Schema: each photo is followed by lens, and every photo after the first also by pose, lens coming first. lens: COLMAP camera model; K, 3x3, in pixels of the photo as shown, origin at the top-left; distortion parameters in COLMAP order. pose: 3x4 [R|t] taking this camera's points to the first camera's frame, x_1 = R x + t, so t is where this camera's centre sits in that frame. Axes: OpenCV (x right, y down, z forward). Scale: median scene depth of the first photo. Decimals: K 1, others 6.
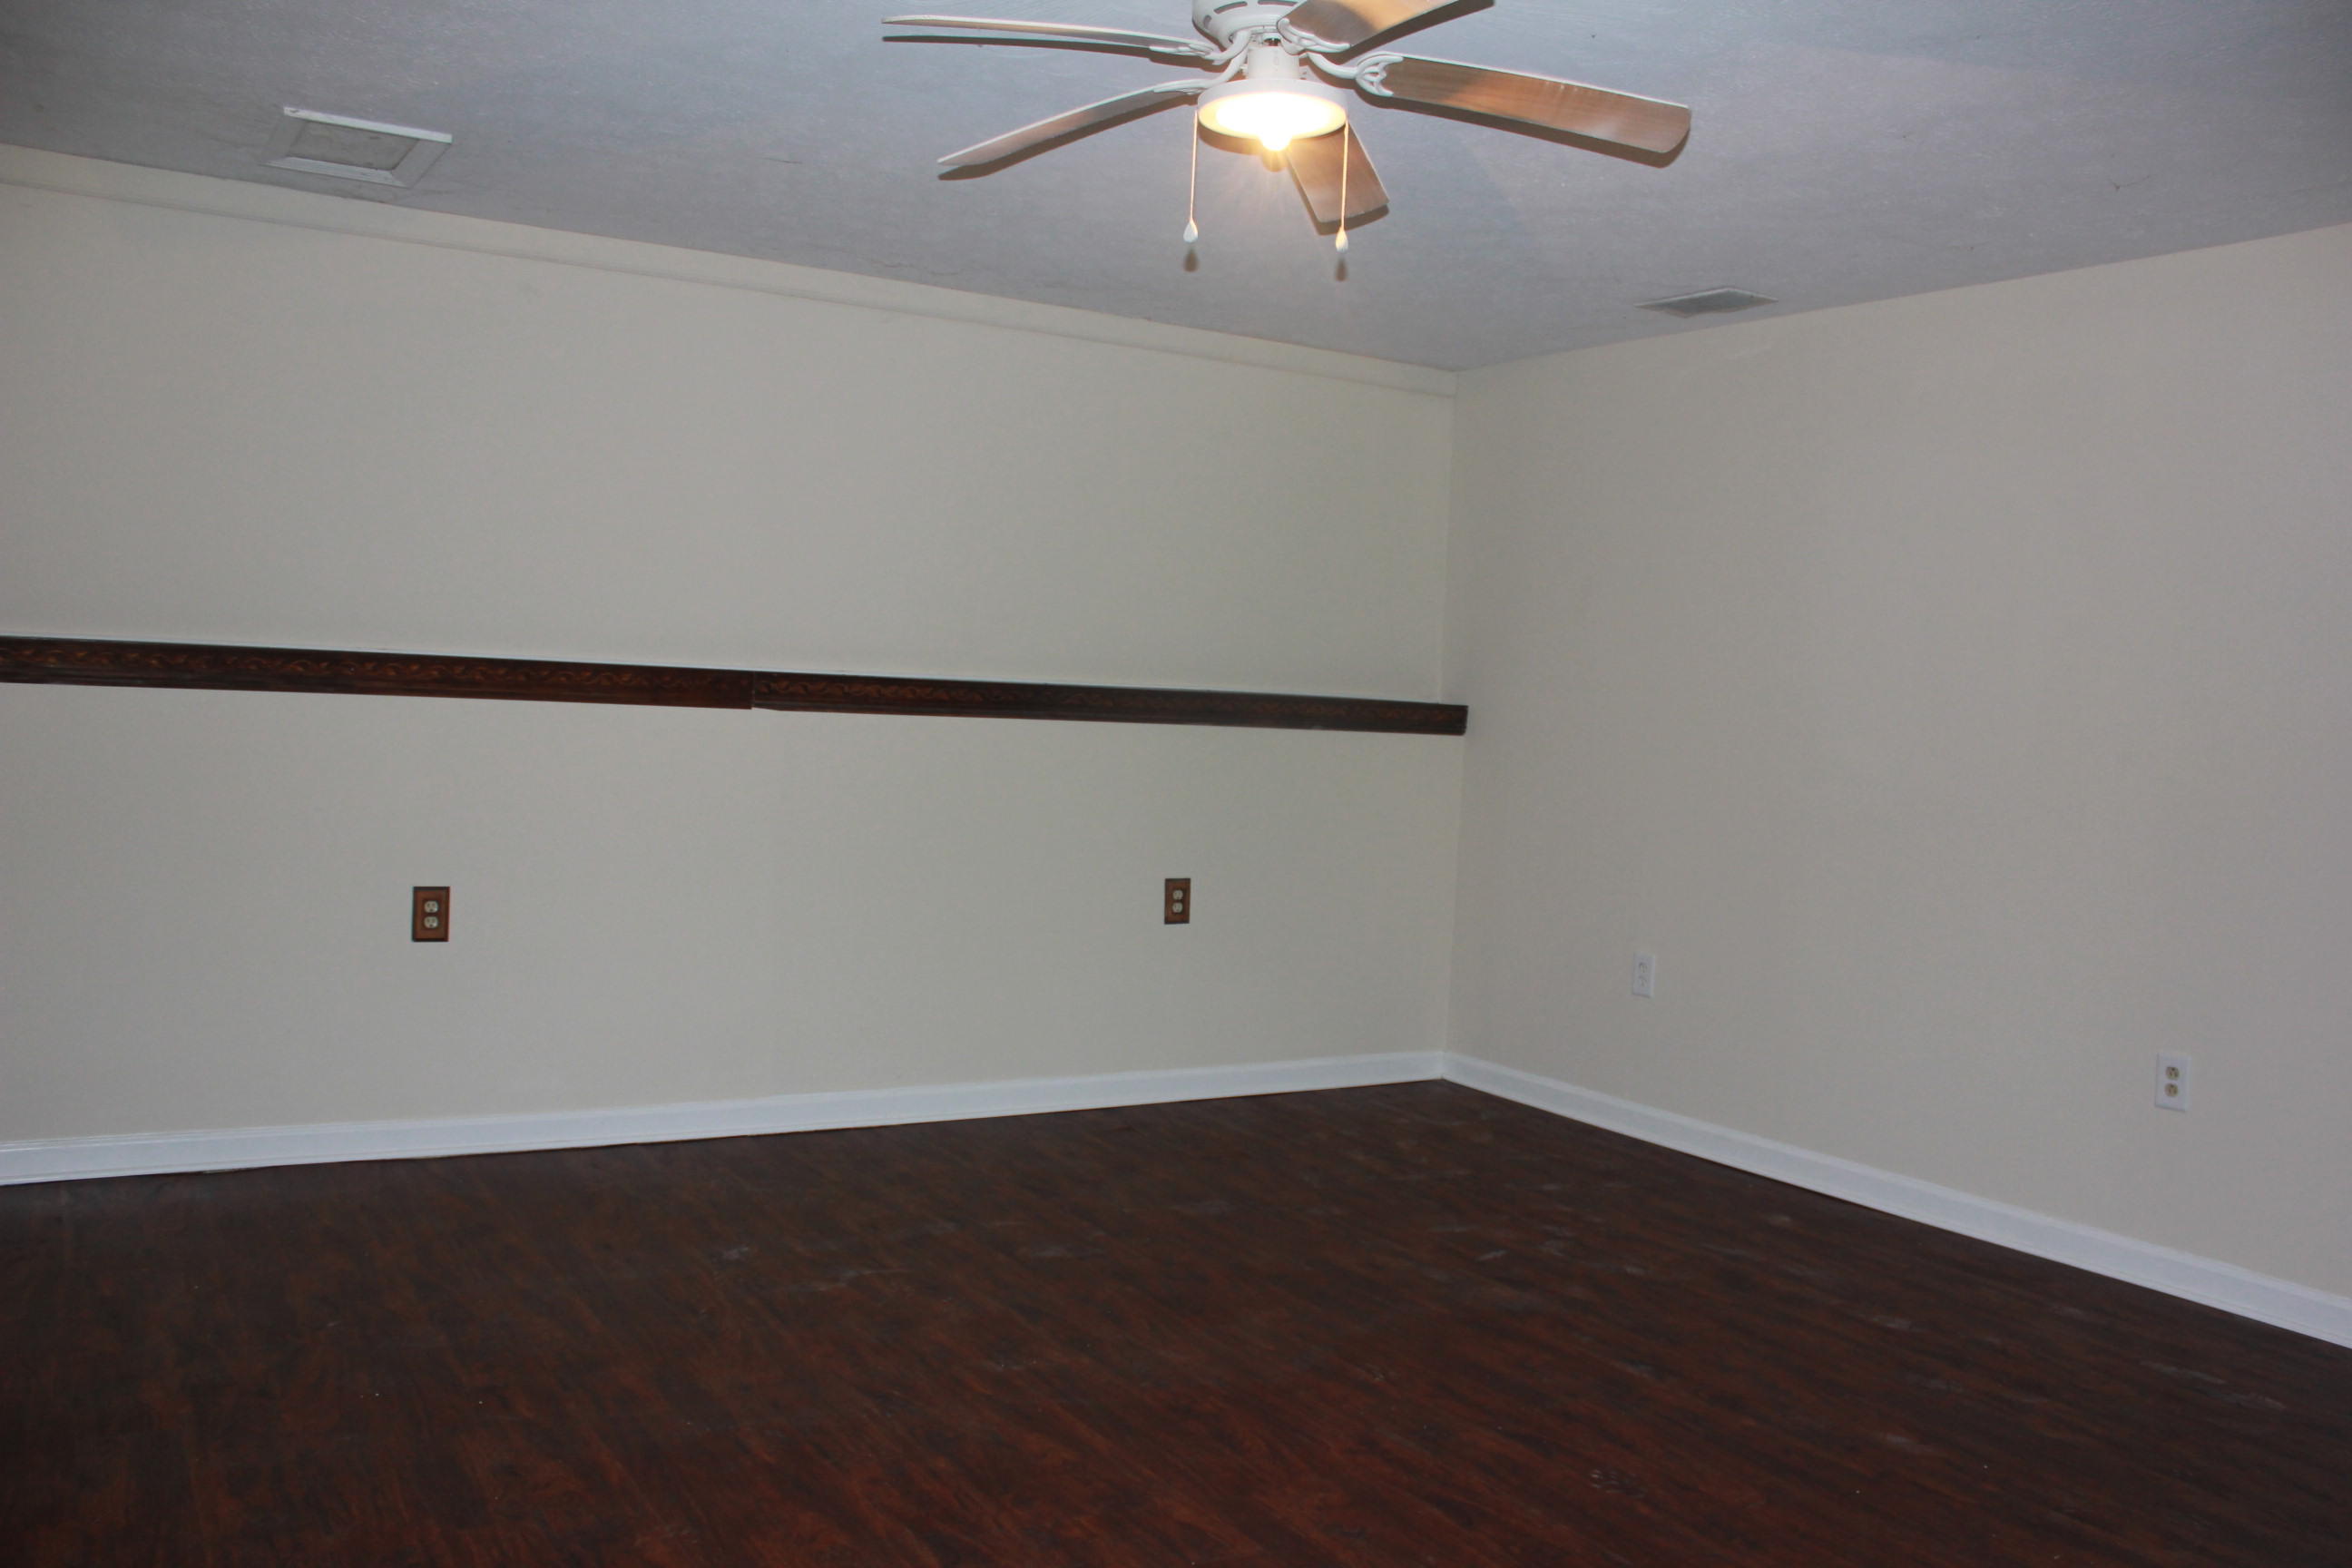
lens RADIAL K [[1962.4, 0, 1173.0], [0, 1962.4, 768.7], [0, 0, 1]] dist [-0.001873, -0.325948]
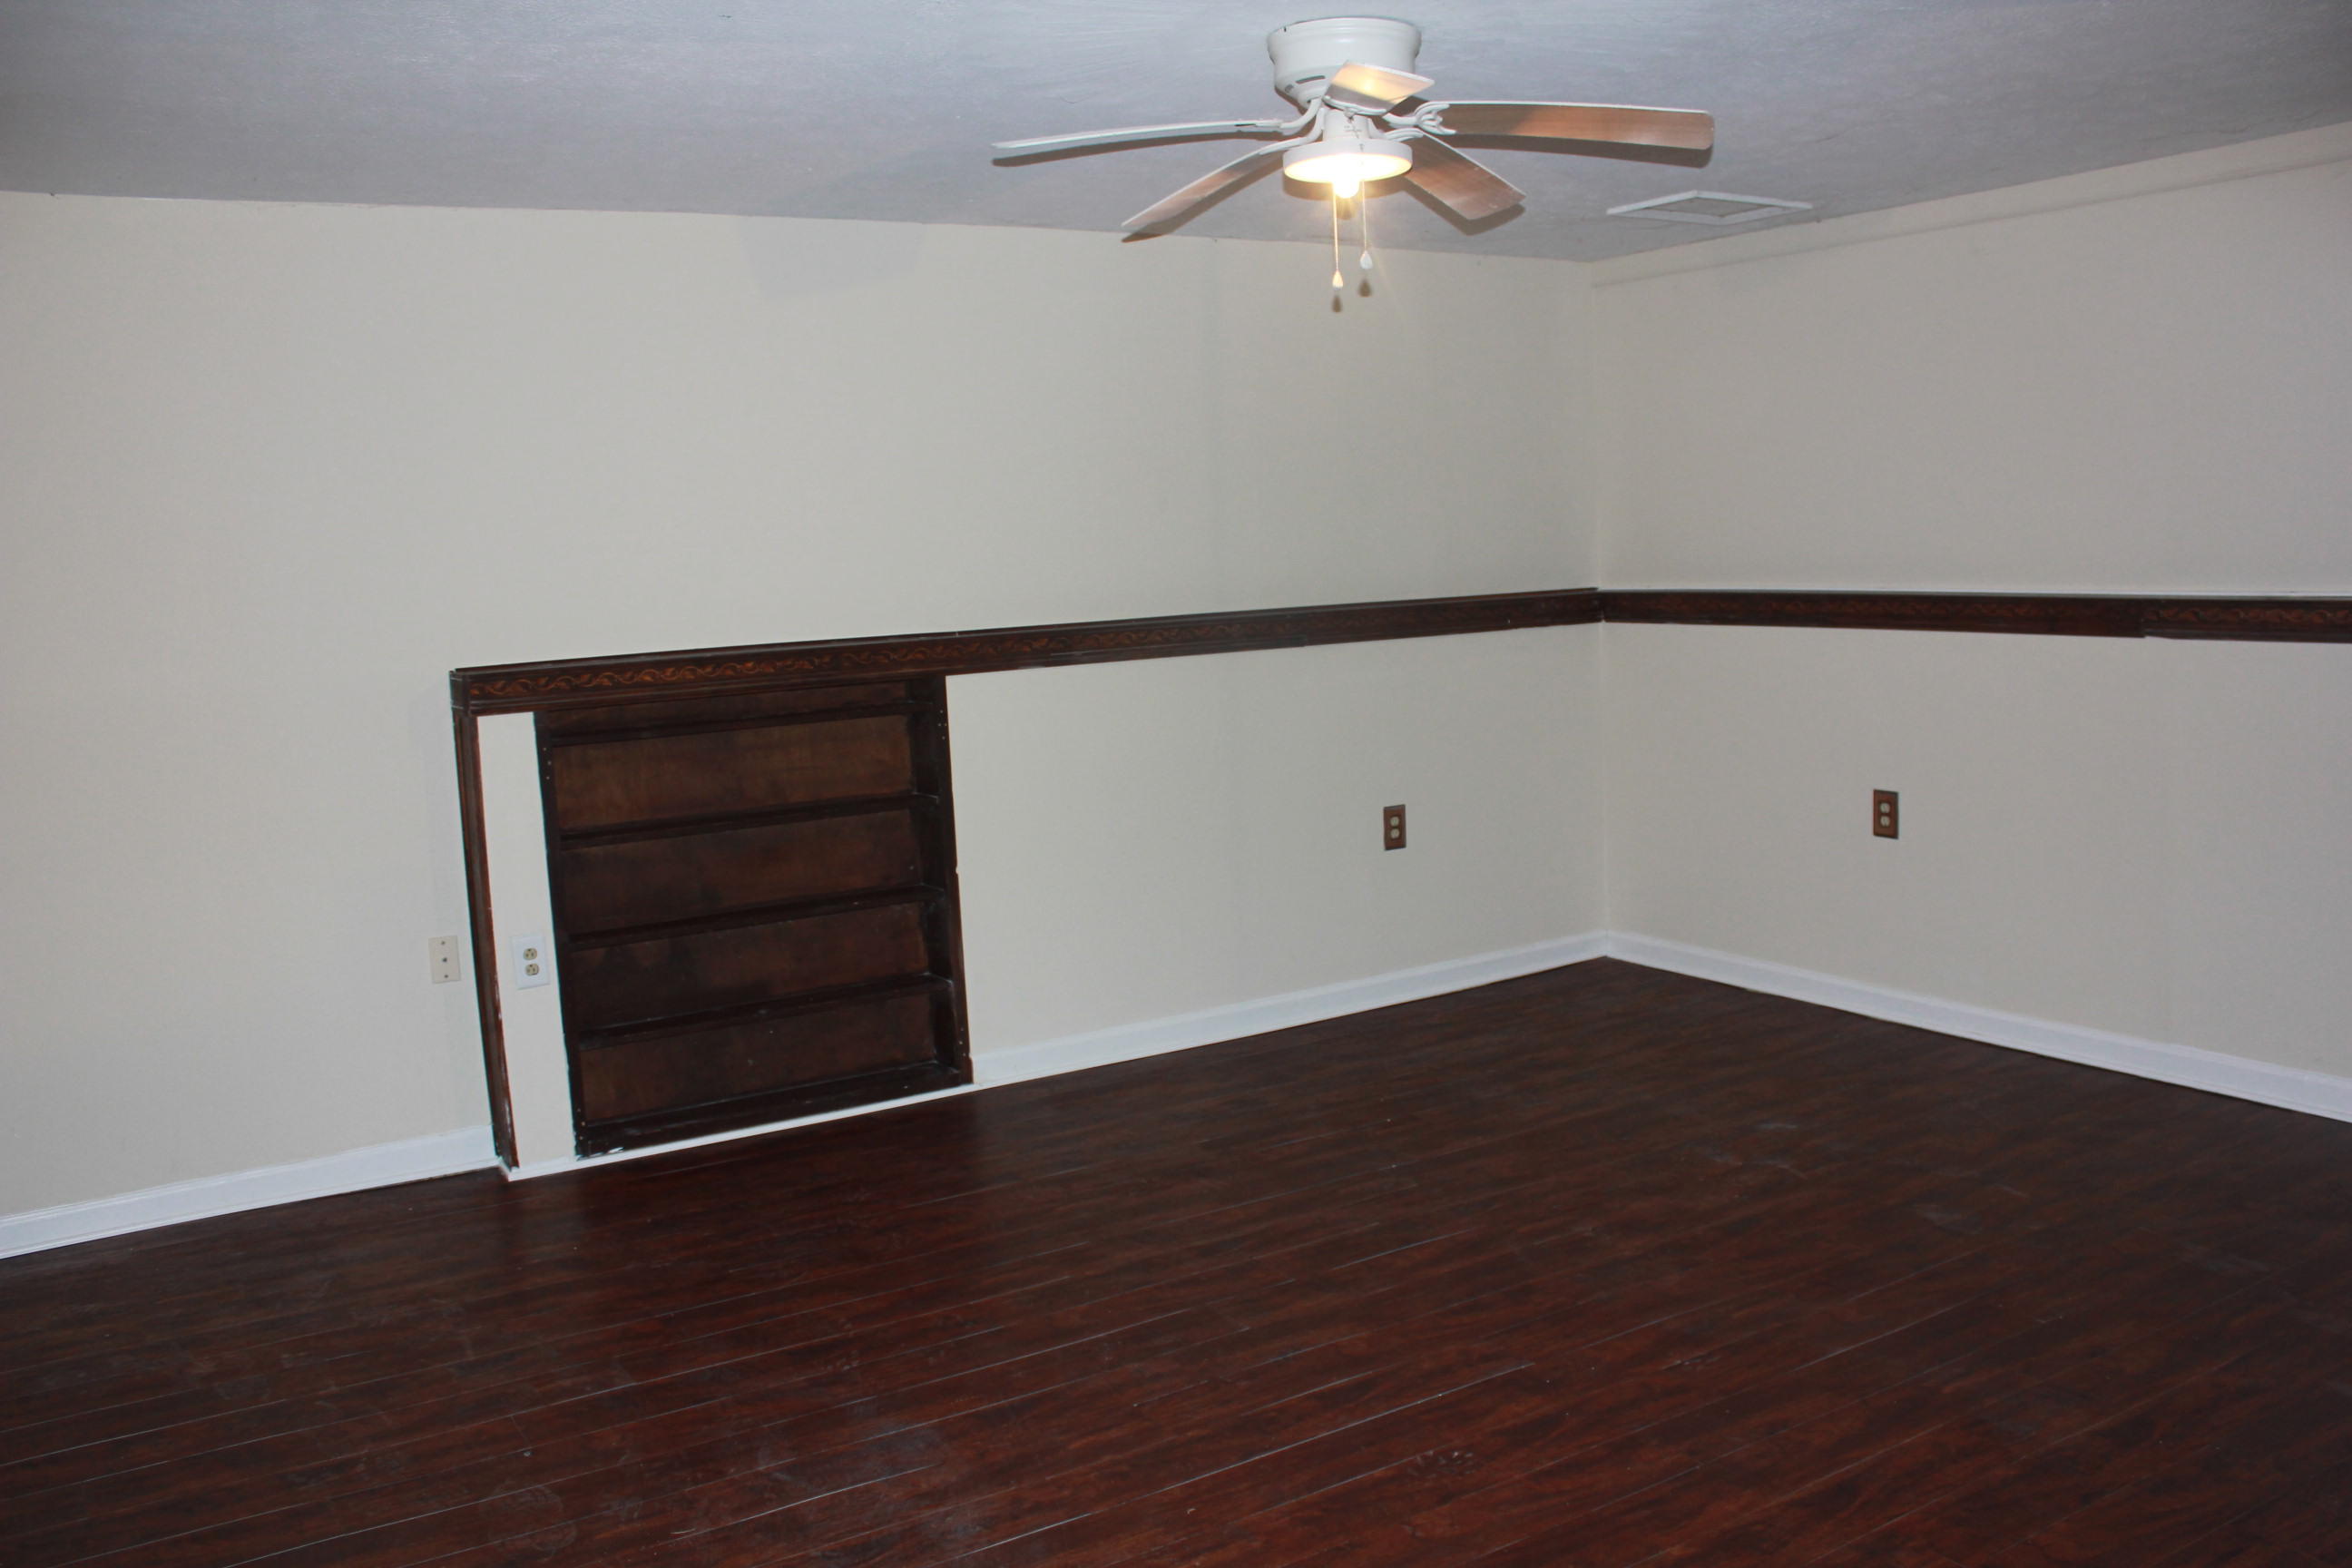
lens RADIAL K [[1976.9, 0, 1175.0], [0, 1976.9, 790.2], [0, 0, 1]] dist [-0.190734, 0.155243]
pose [[-0.002489, 0.080336, -0.996765, 1.033382], [-0.000476, 0.996768, 0.080337, -0.043839], [0.999997, 0.000674, -0.002443, 0.762147]]
